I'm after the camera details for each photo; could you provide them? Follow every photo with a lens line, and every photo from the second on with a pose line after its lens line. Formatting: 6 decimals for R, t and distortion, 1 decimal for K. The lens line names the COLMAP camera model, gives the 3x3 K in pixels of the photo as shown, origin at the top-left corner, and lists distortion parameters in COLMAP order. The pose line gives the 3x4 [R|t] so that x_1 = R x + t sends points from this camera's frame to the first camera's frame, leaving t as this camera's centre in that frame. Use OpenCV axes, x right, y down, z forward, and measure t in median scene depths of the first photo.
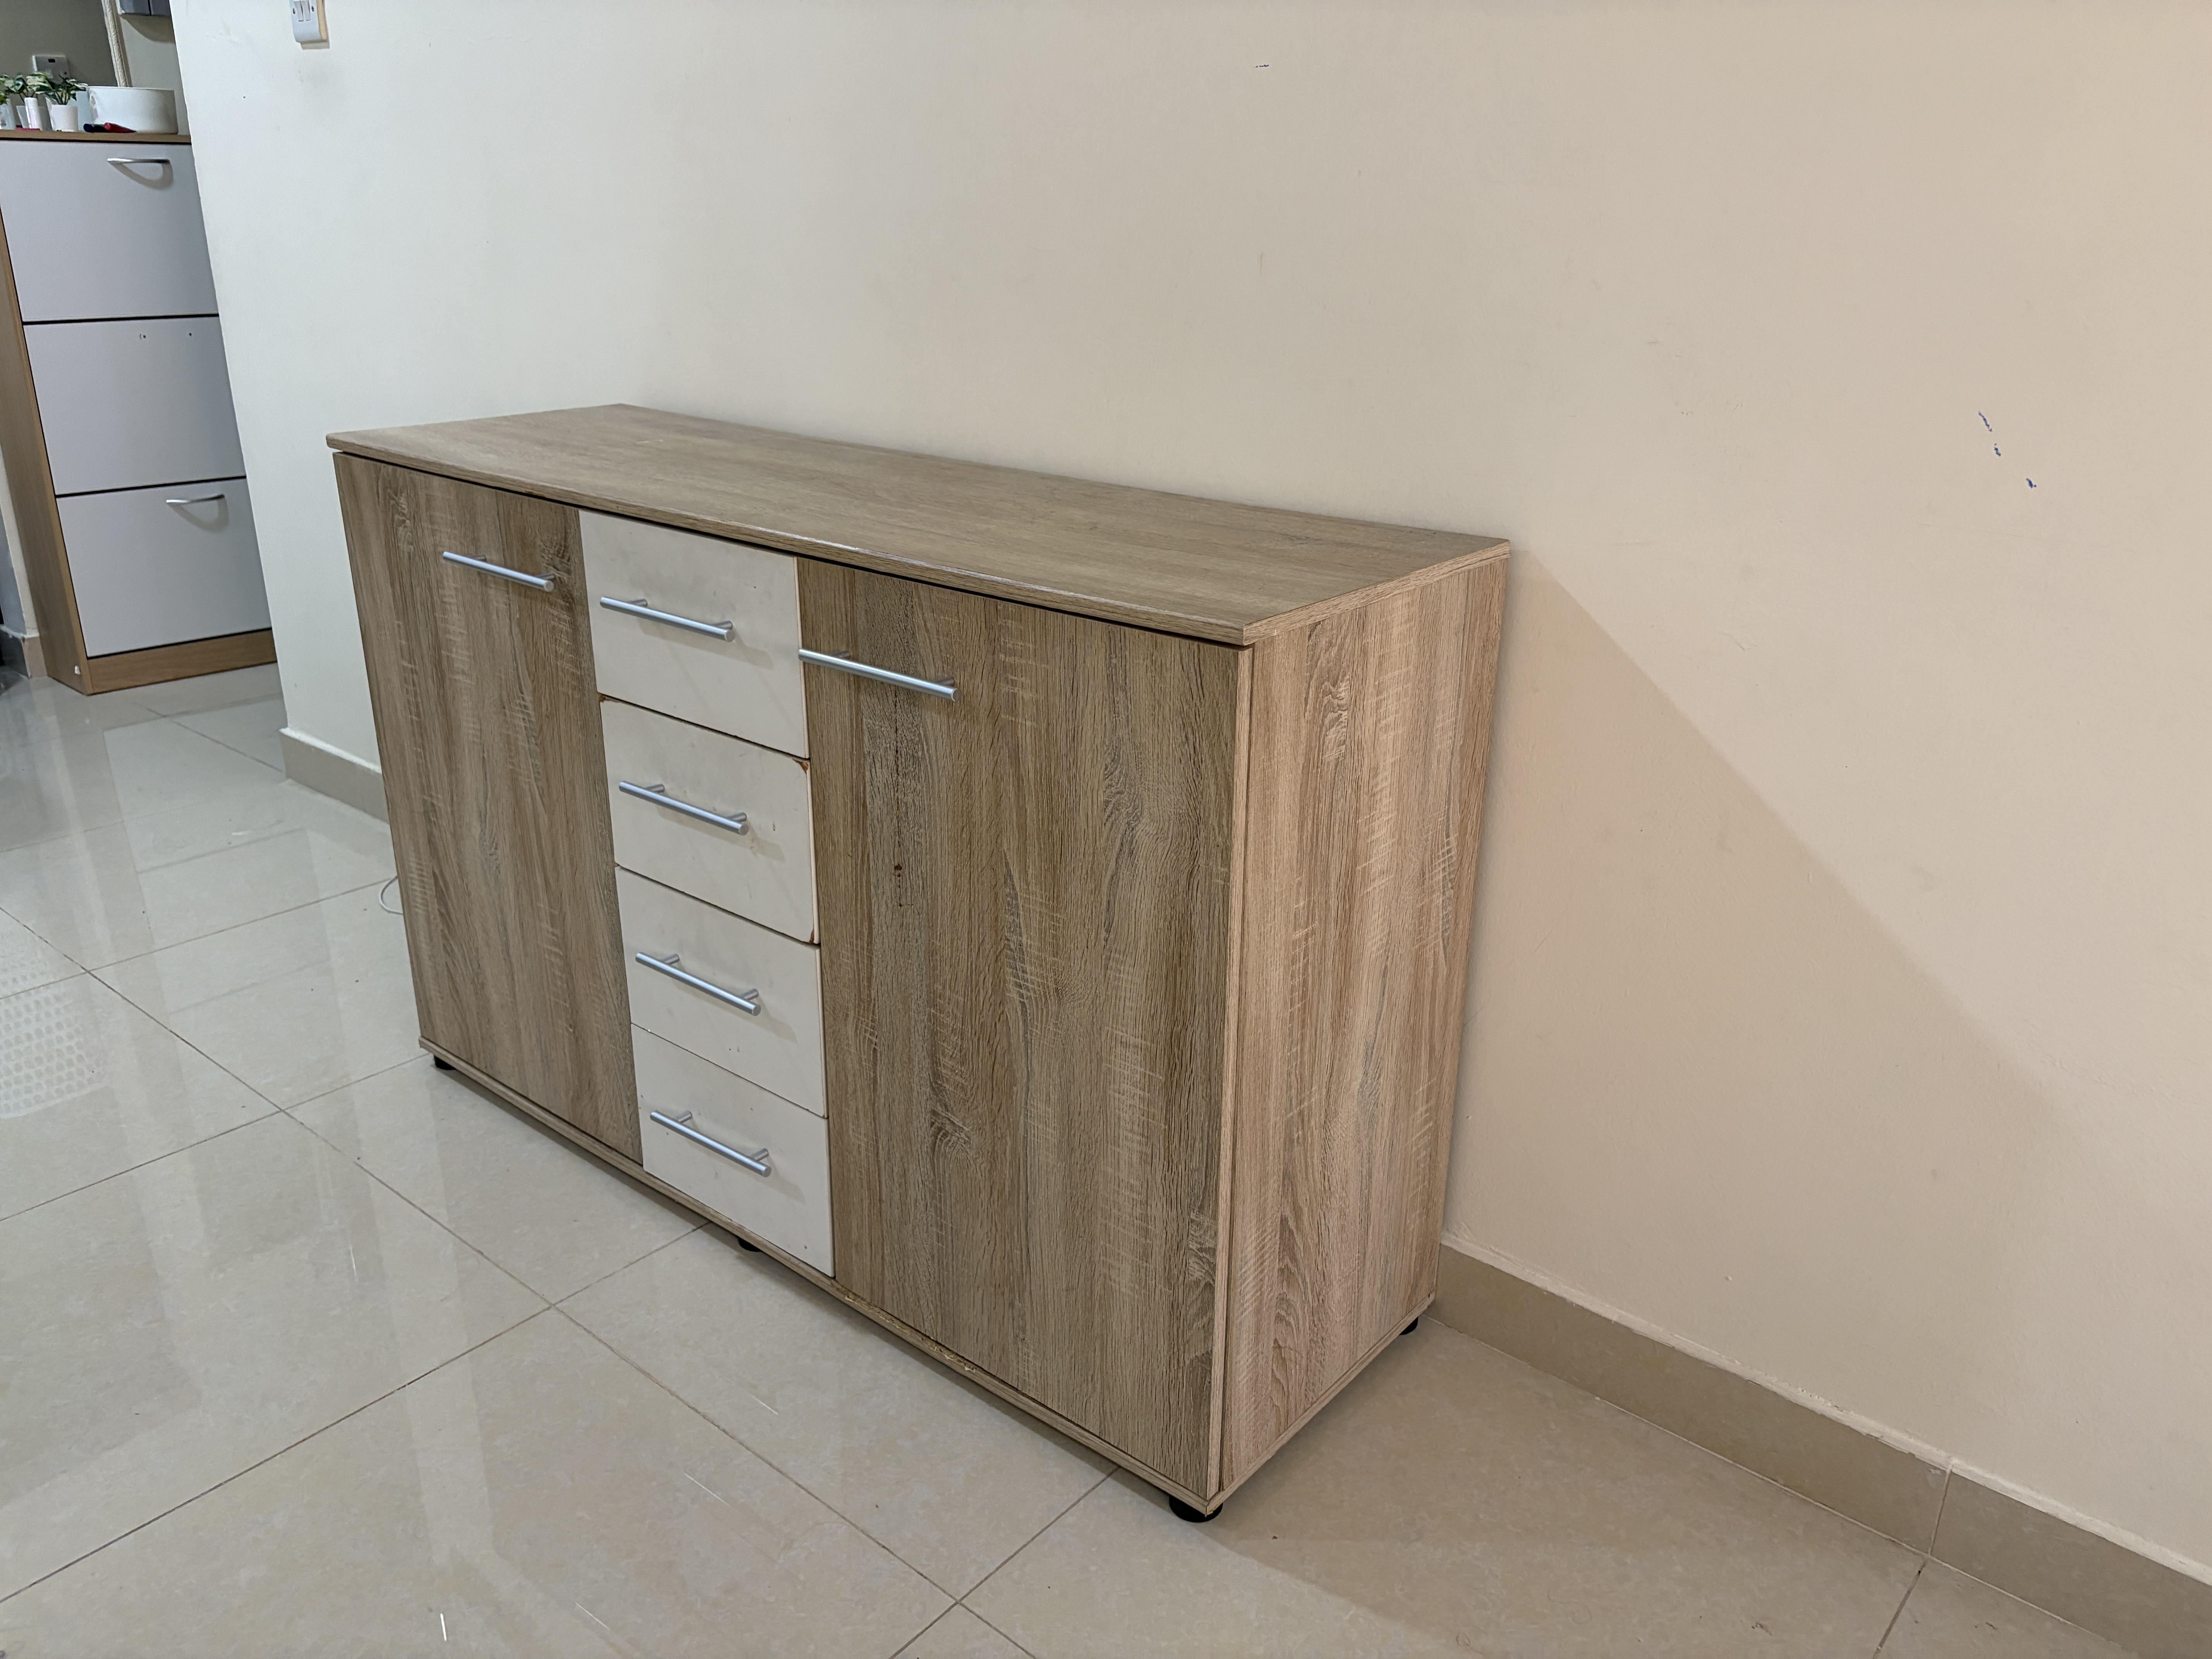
lens RADIAL K [[1652.6, 0, 1098.0], [0, 1652.6, 806.9], [0, 0, 1]] dist [0.024611, -0.024555]
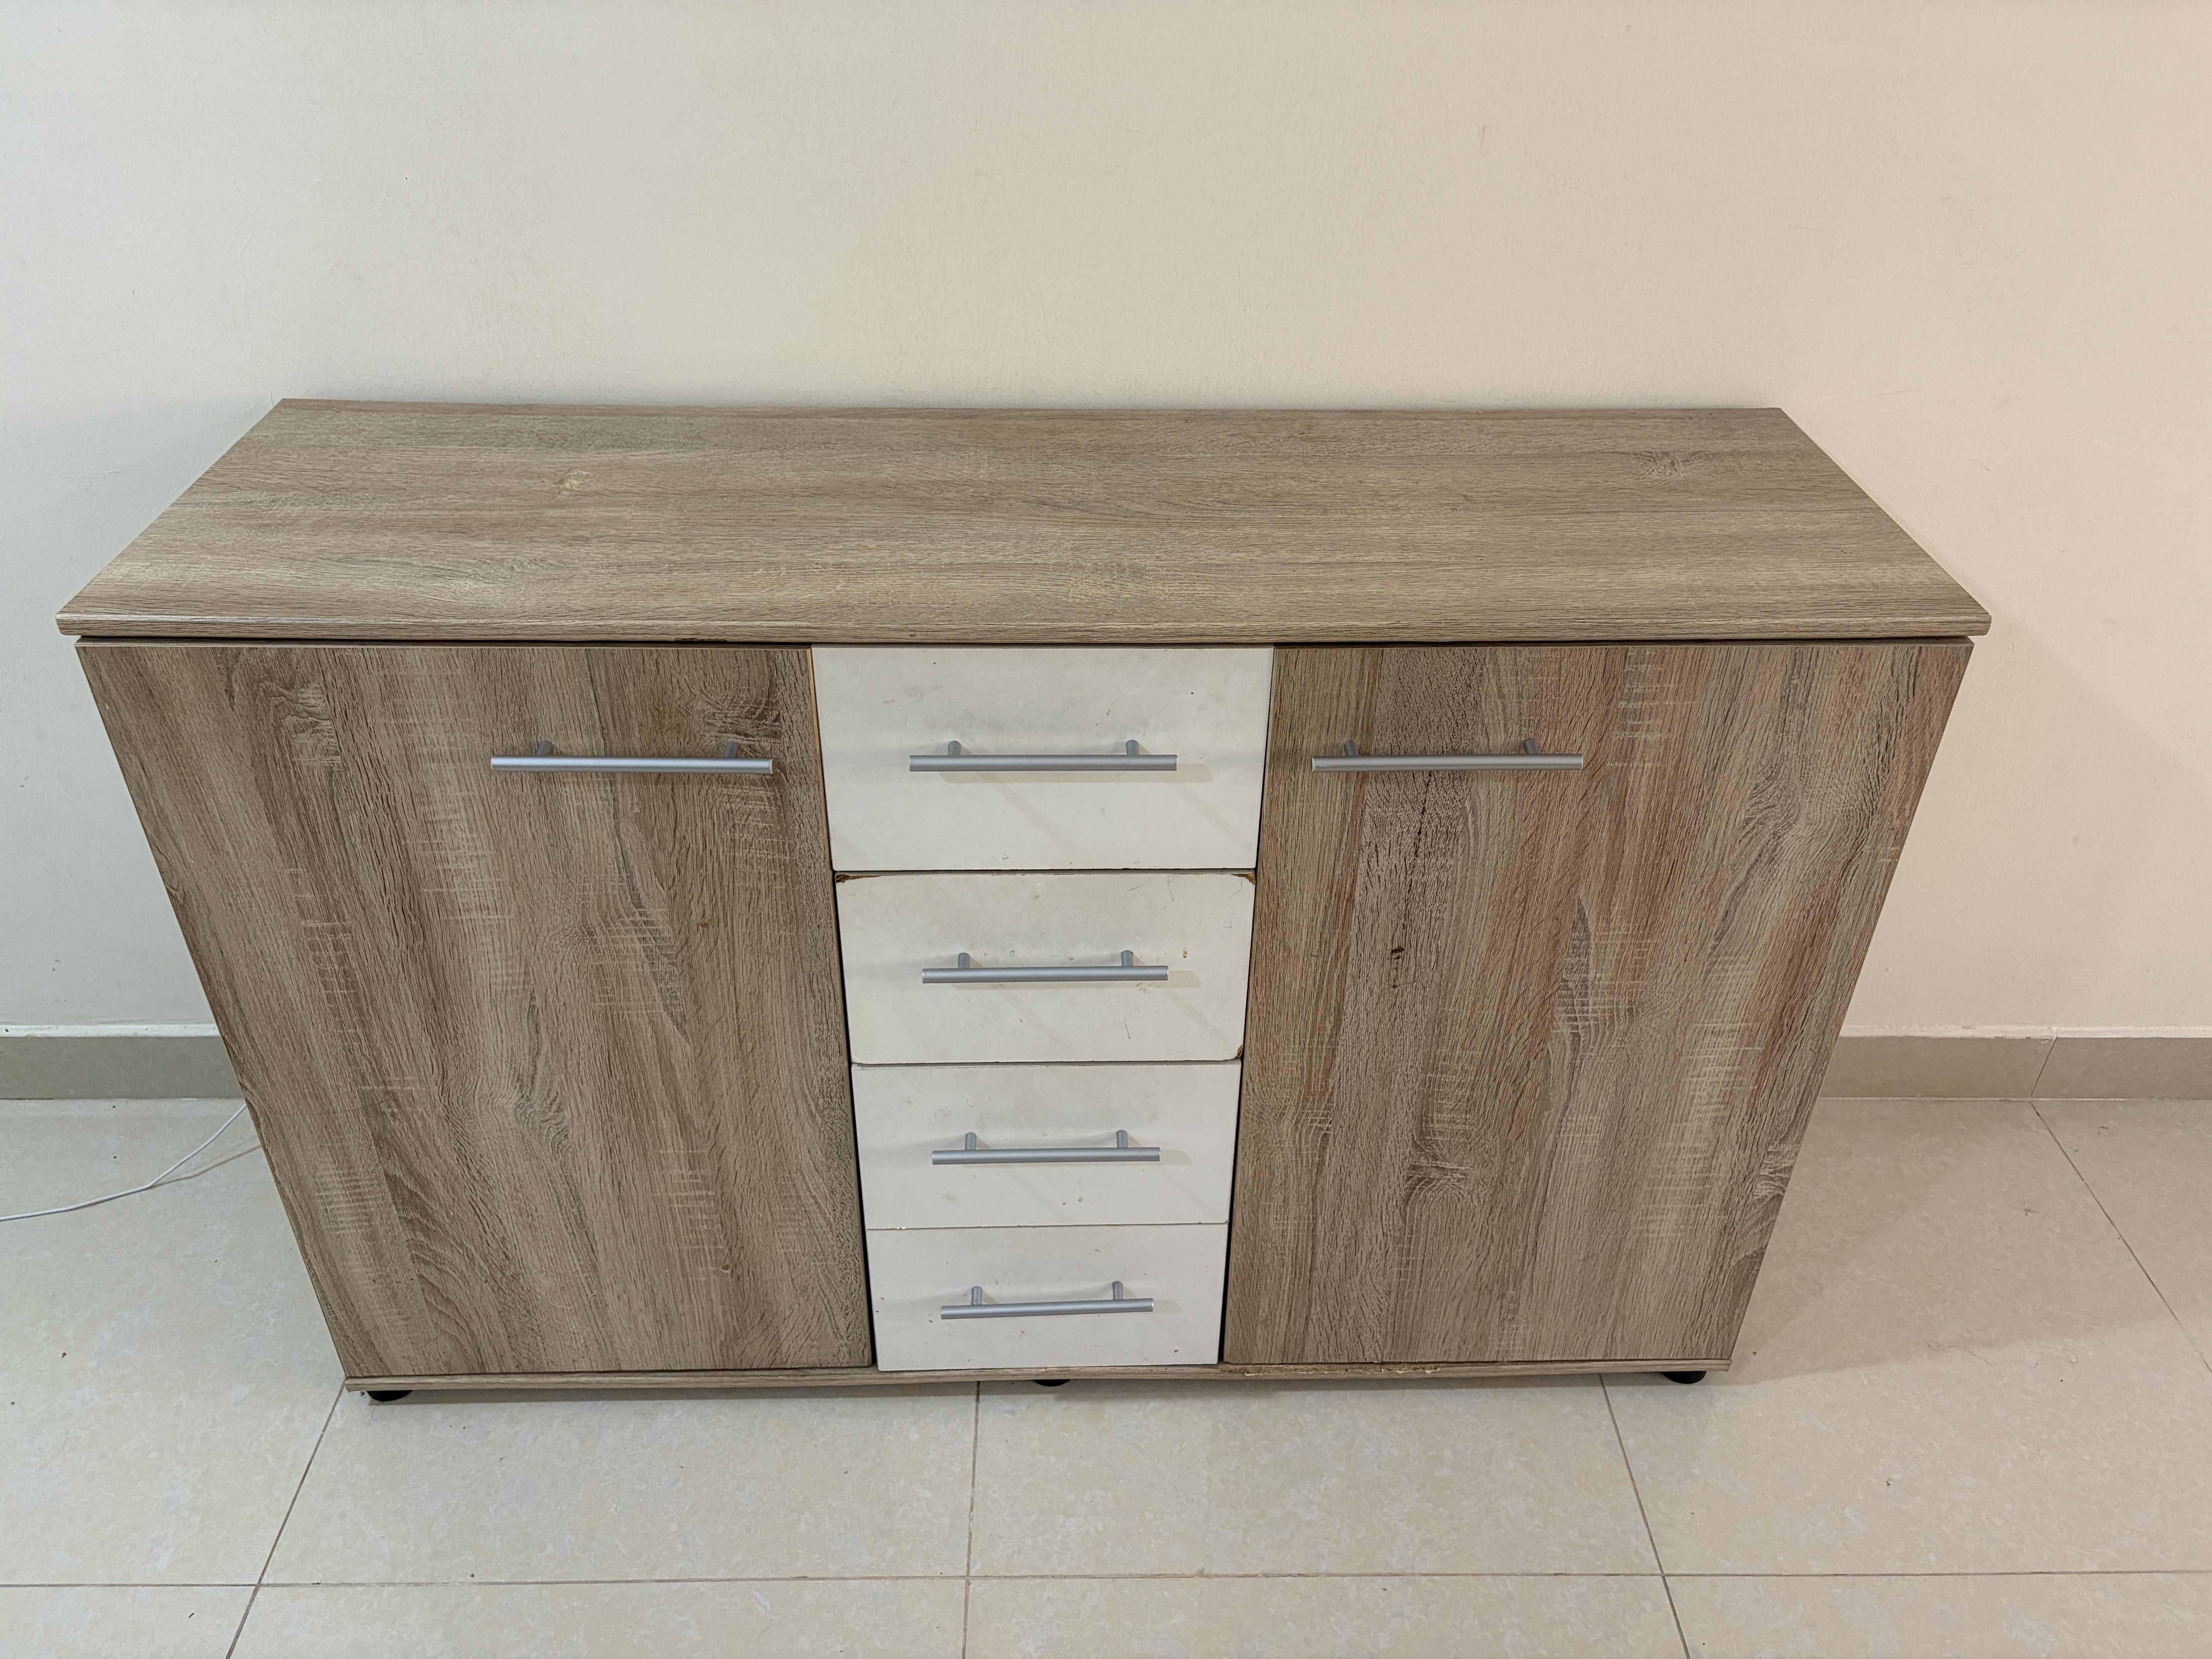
lens RADIAL K [[1652.6, 0, 1064.9], [0, 1652.6, 827.8], [0, 0, 1]] dist [0.024611, -0.024555]
pose [[0.761955, -0.373350, 0.529182, -0.673149], [0.231597, 0.920154, 0.315720, -0.328594], [-0.604803, -0.118008, 0.787583, 0.422465]]
